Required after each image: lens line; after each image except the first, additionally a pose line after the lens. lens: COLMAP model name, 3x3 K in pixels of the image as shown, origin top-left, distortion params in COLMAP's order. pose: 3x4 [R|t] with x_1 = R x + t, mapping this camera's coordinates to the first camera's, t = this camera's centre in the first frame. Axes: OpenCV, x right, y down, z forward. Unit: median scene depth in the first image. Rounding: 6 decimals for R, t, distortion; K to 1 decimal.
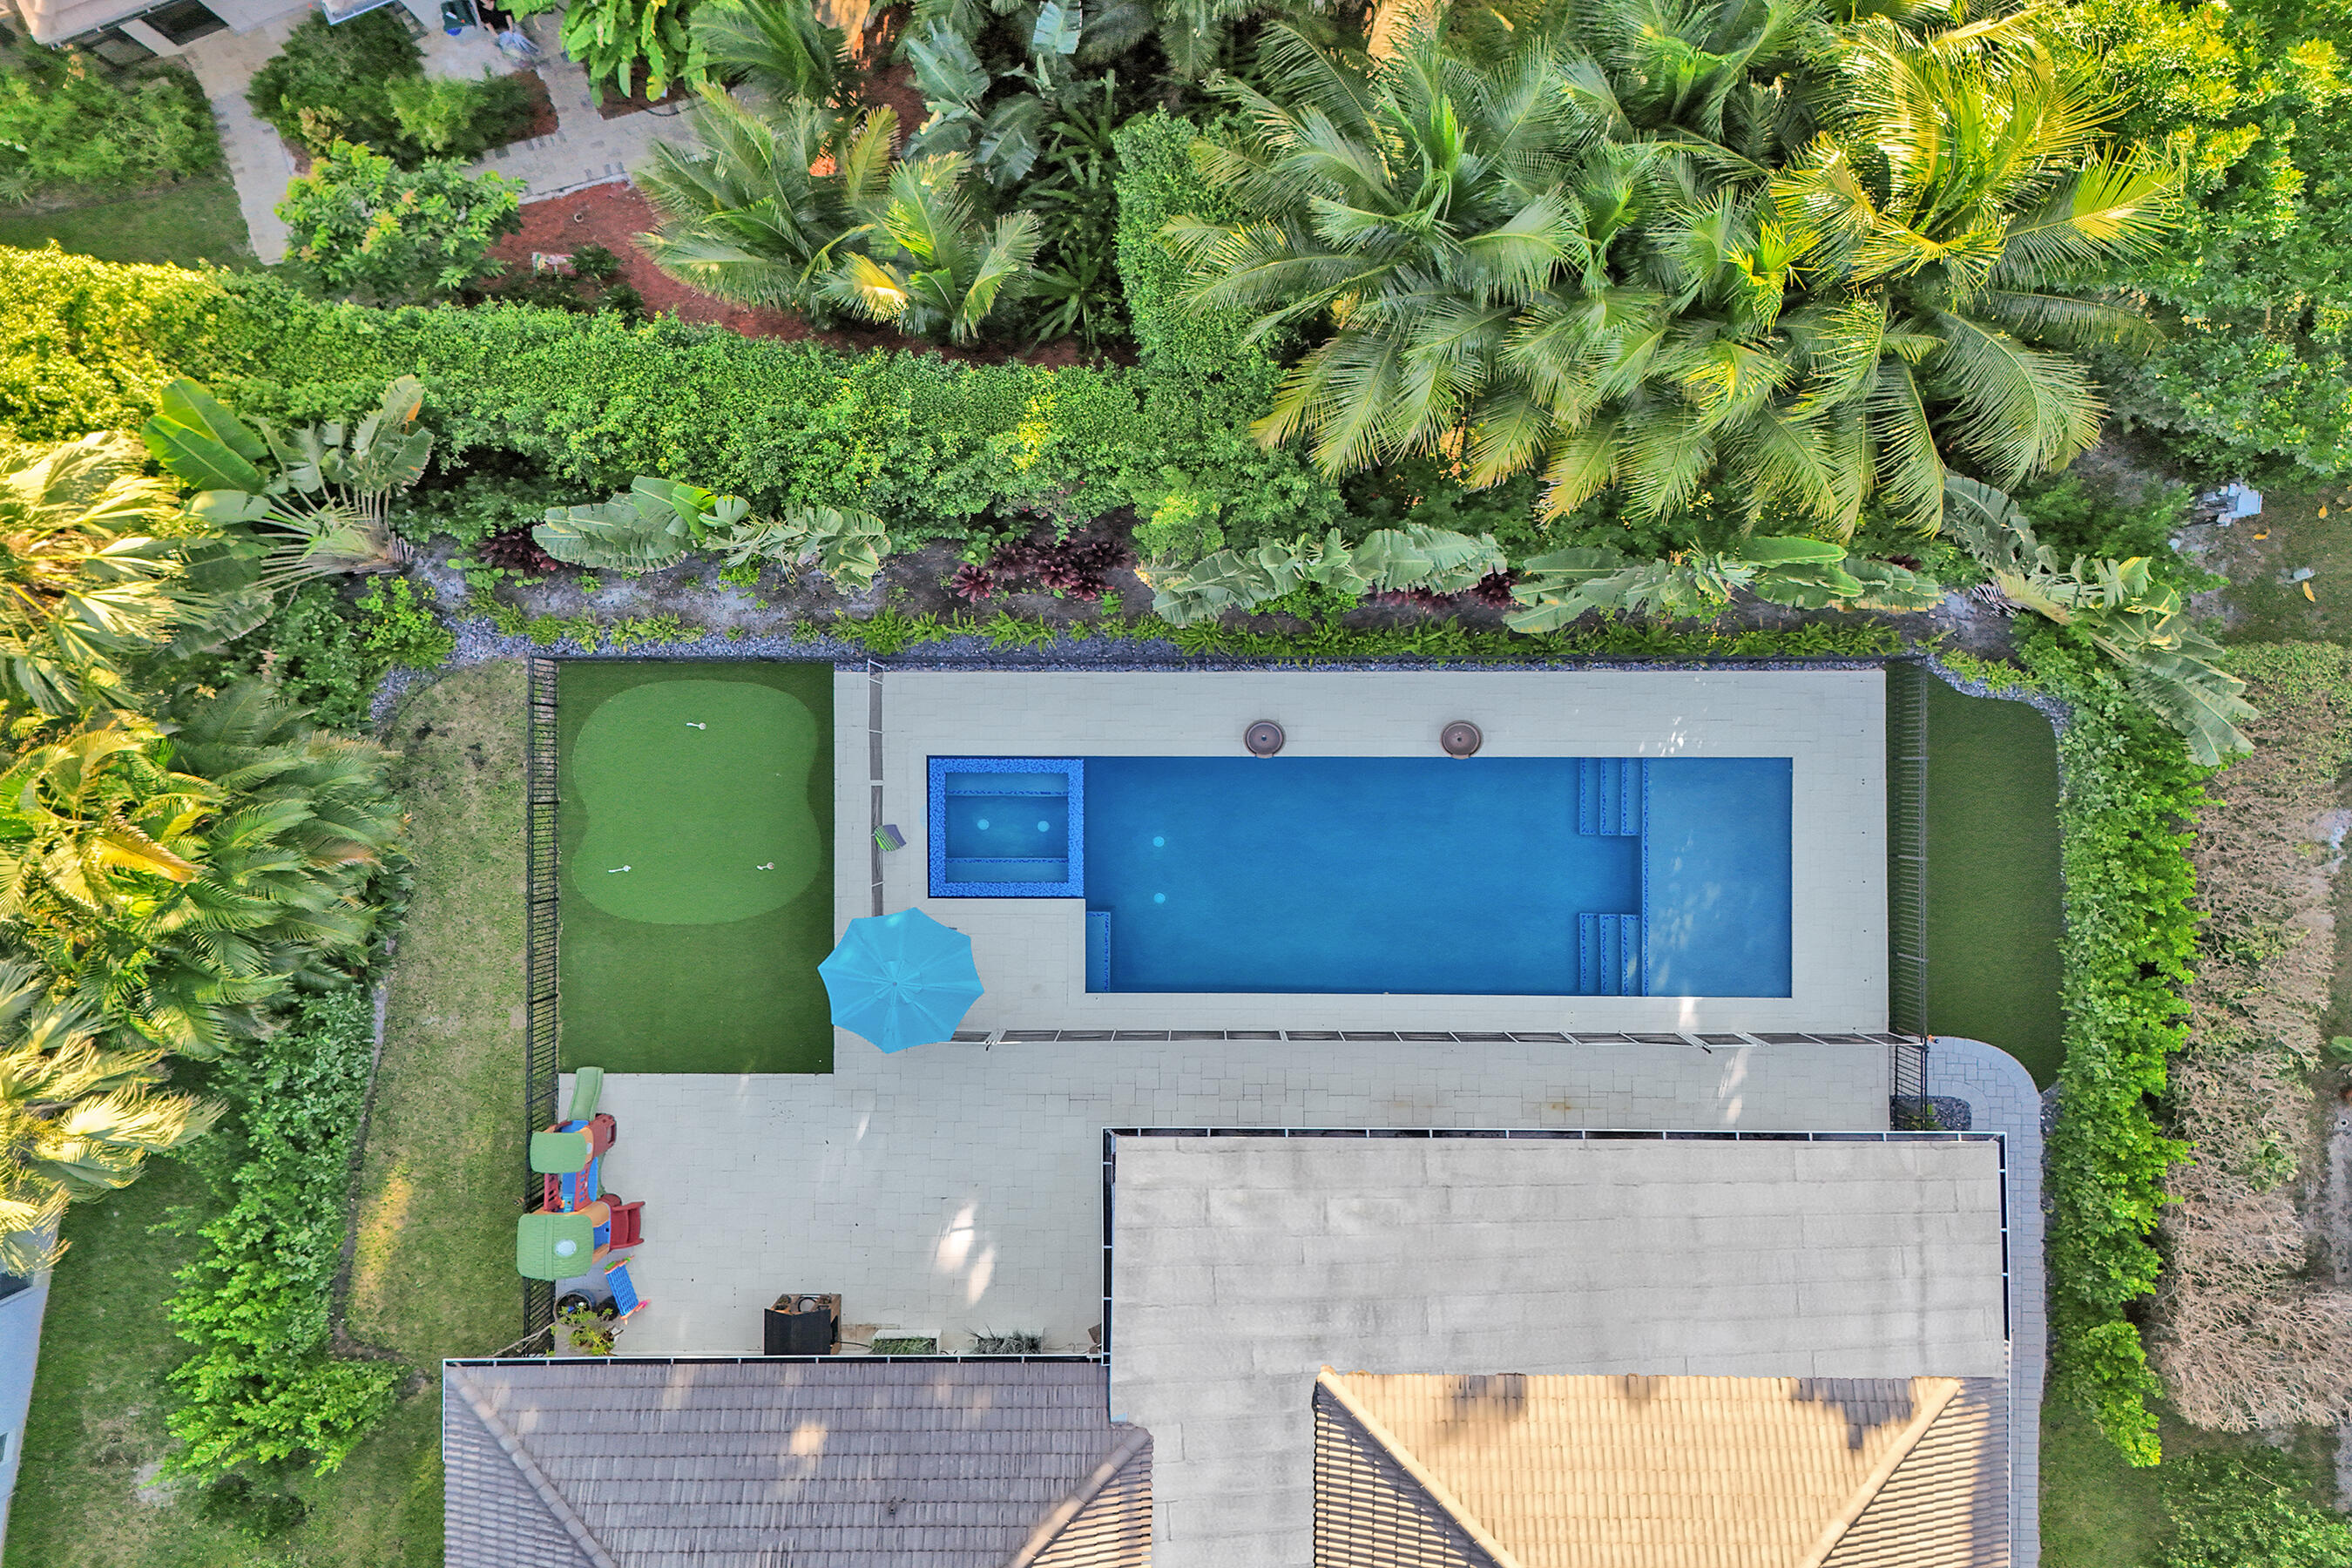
lens RADIAL K [[1540.1, 0, 1181.6], [0, 1540.1, 780.0], [0, 0, 1]] dist [0.051137, -0.040570]
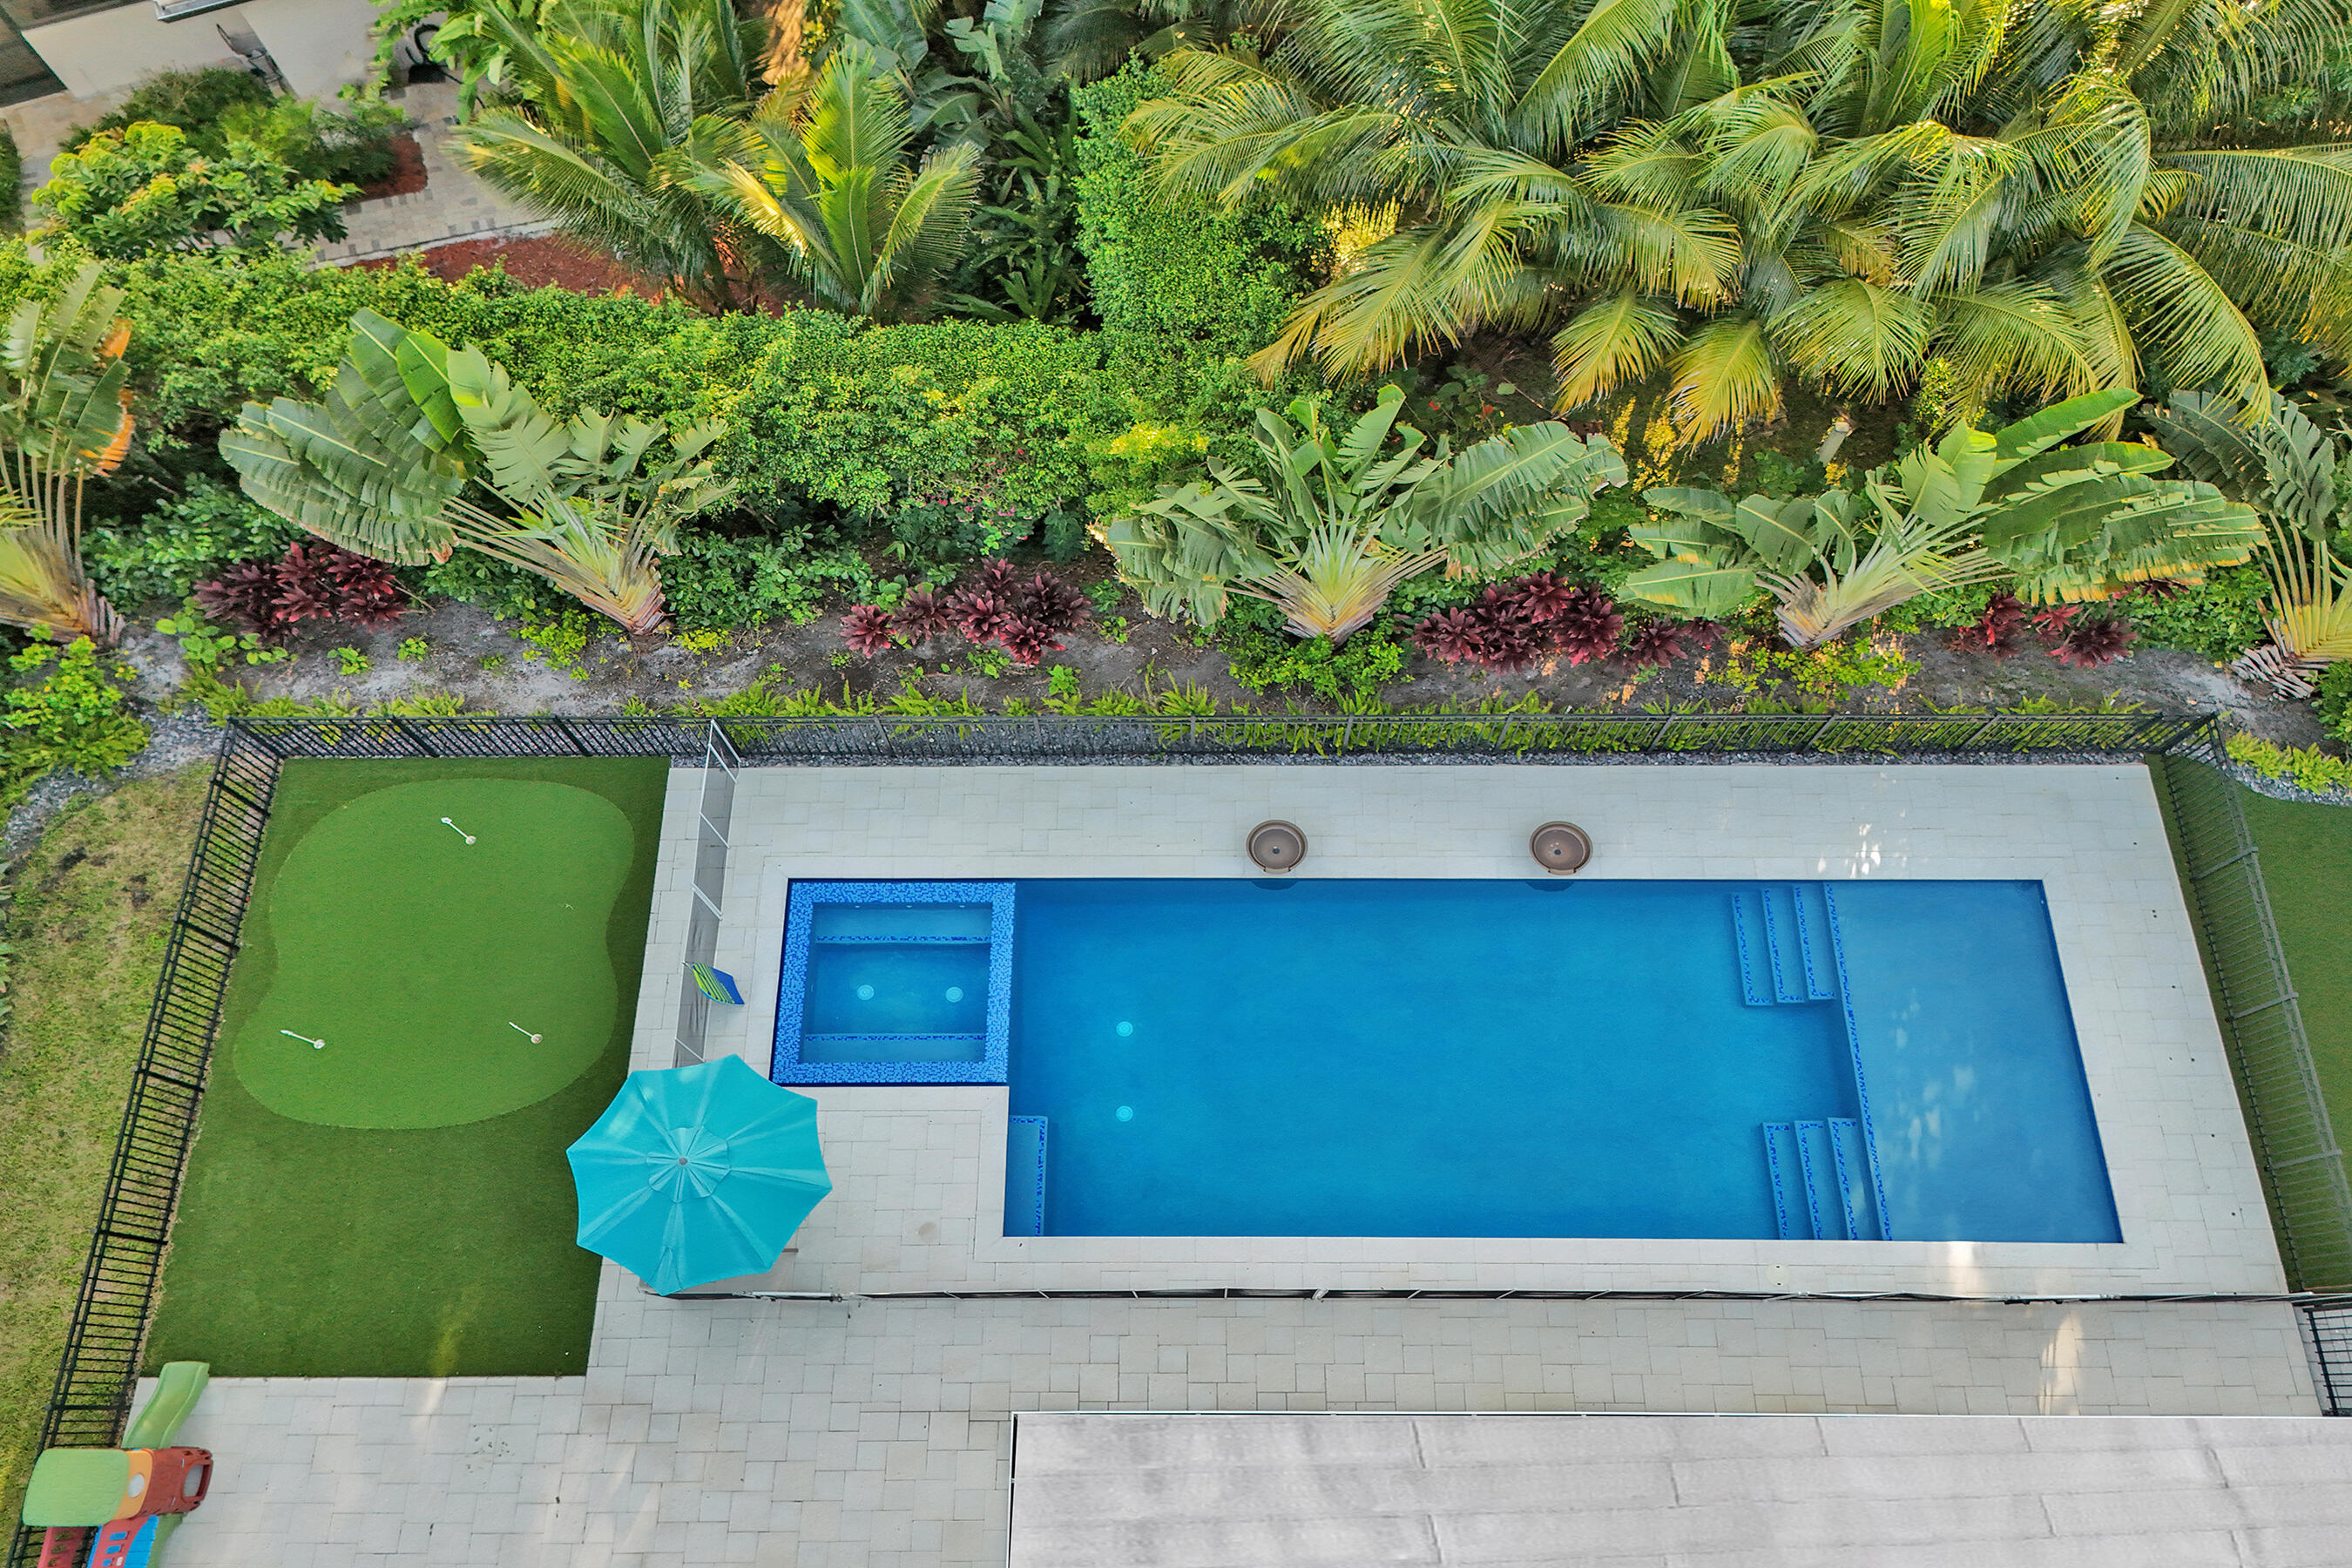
lens RADIAL K [[1540.1, 0, 1181.6], [0, 1540.1, 780.0], [0, 0, 1]] dist [0.051137, -0.040570]
pose [[0.999998, -0.000044, 0.001963, 0.009489], [0.000780, 0.926466, -0.376378, 0.204399], [-0.001802, 0.376379, 0.926464, 0.341460]]
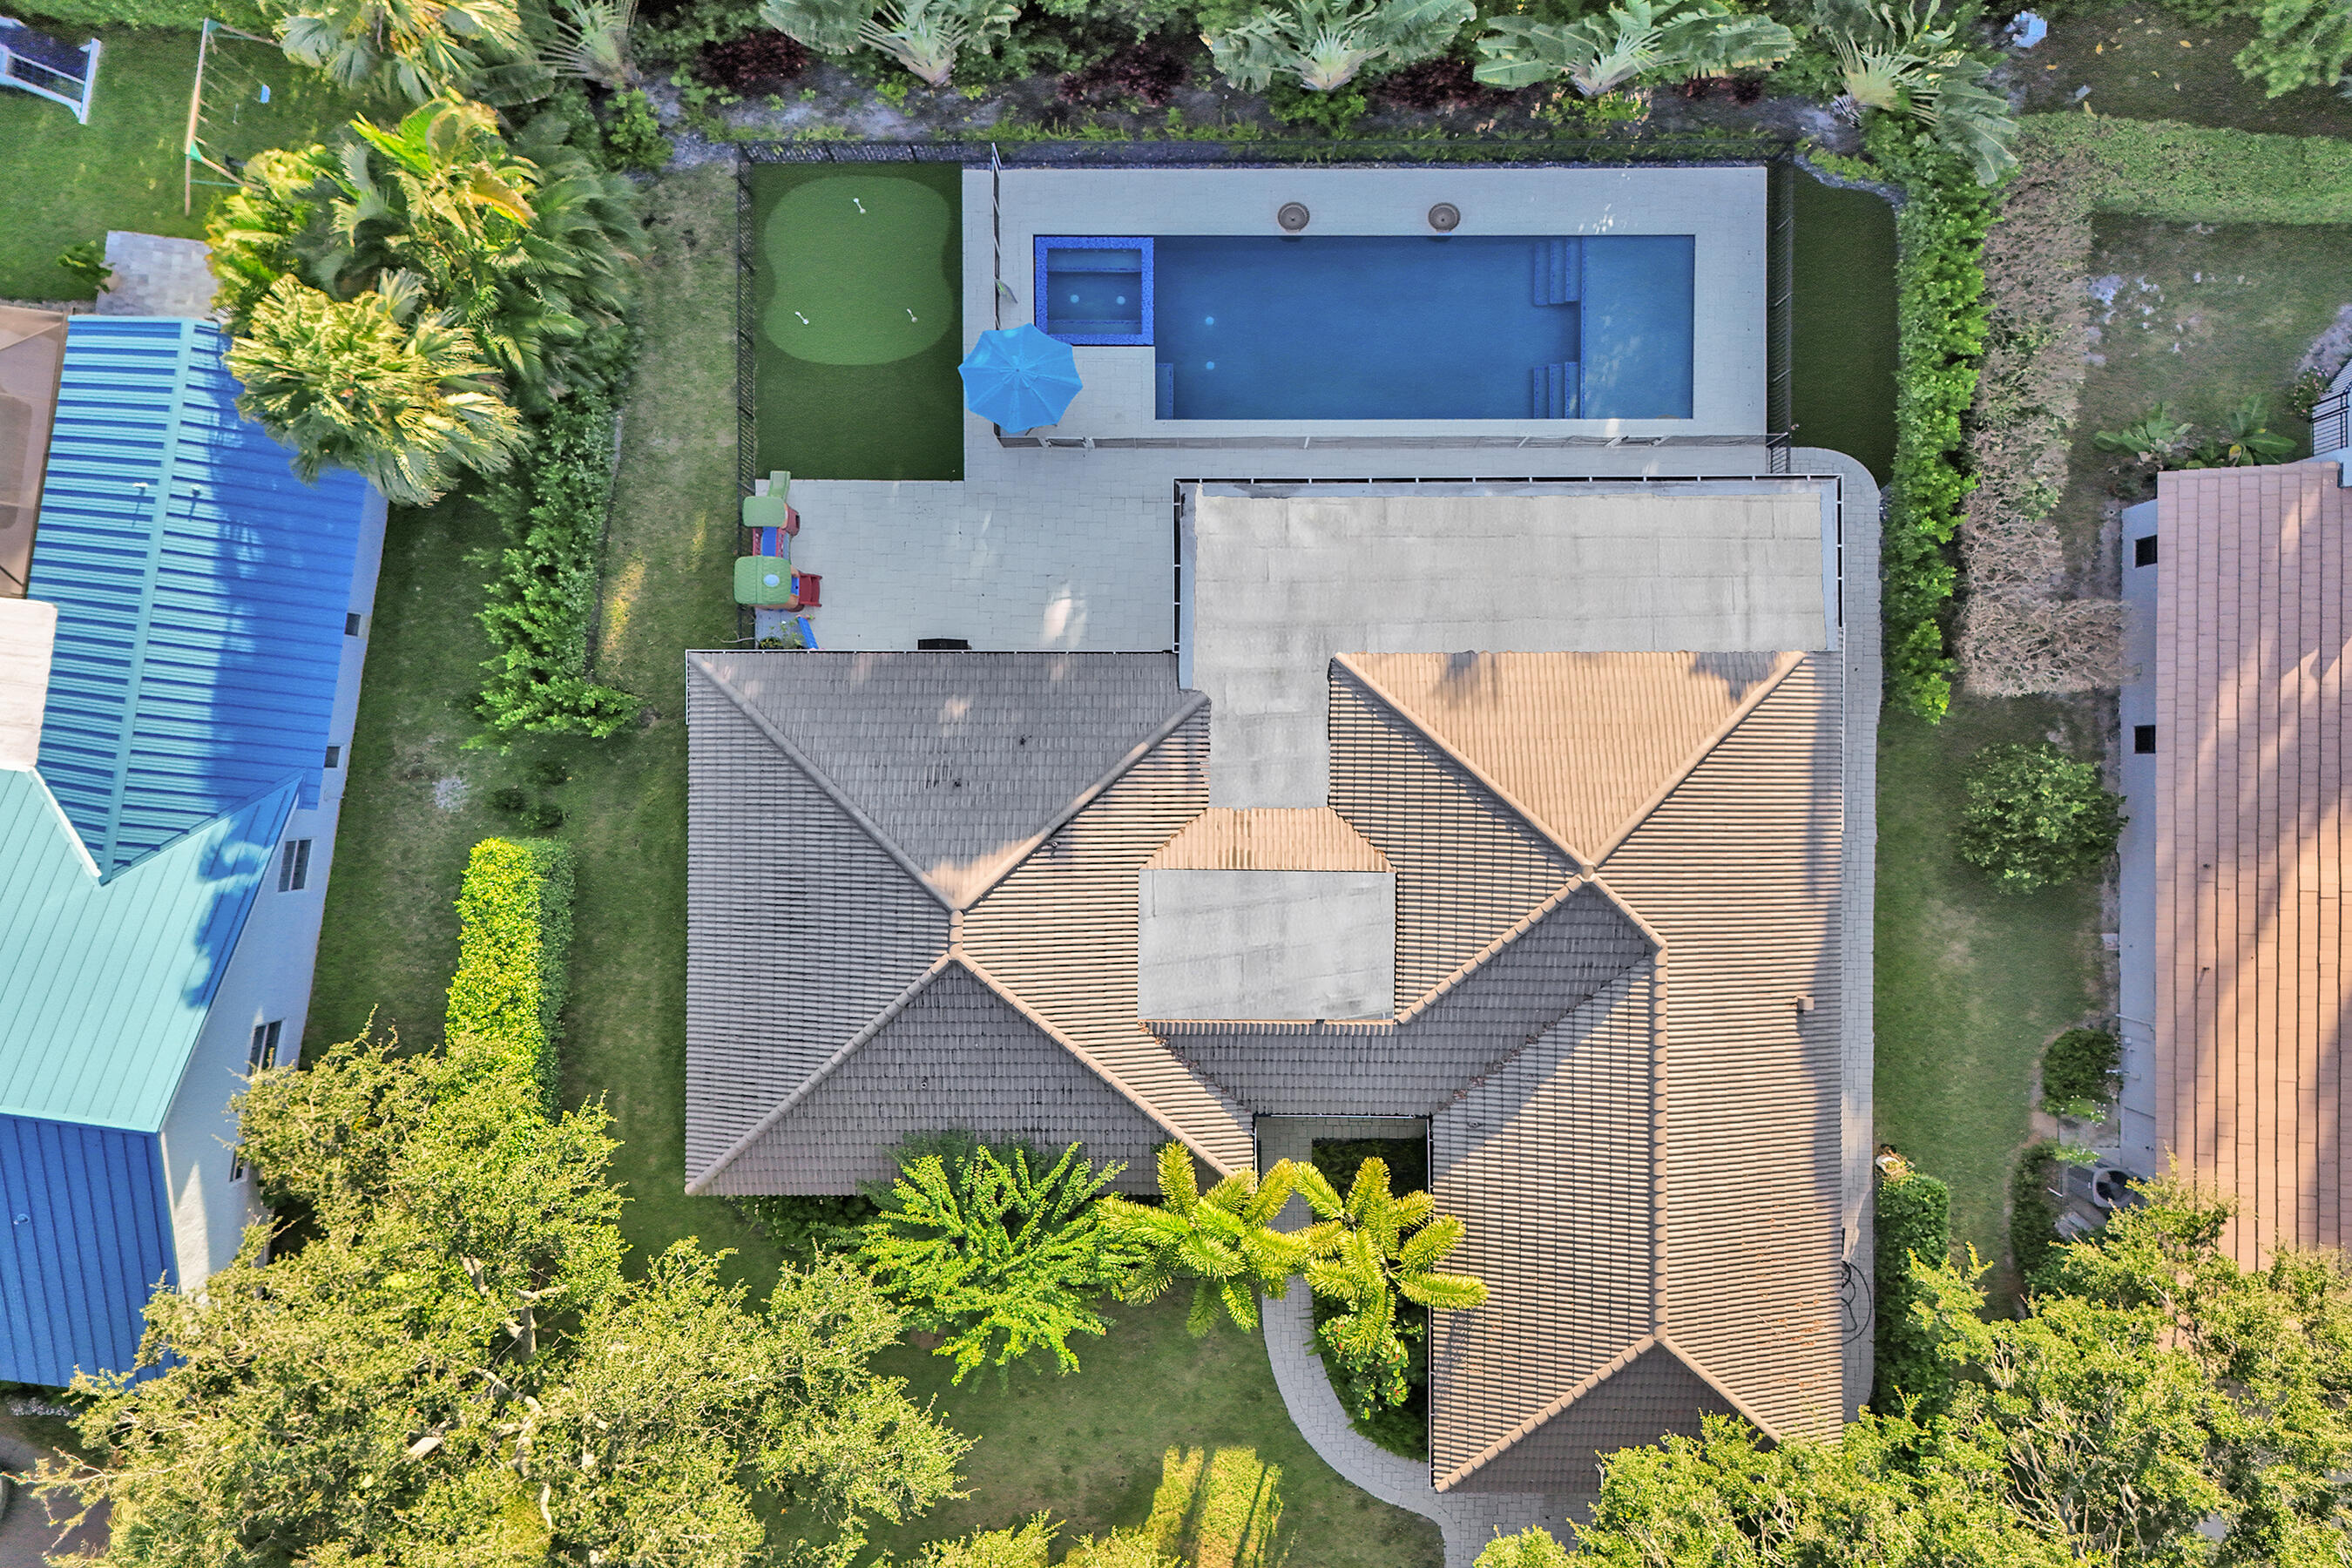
lens RADIAL K [[1540.1, 0, 1181.6], [0, 1540.1, 780.0], [0, 0, 1]] dist [0.051137, -0.040570]
pose [[0.999998, 0.000639, 0.001733, -0.042695], [-0.000649, 0.999984, 0.005701, 0.439180], [-0.001729, -0.005702, 0.999982, -0.316151]]
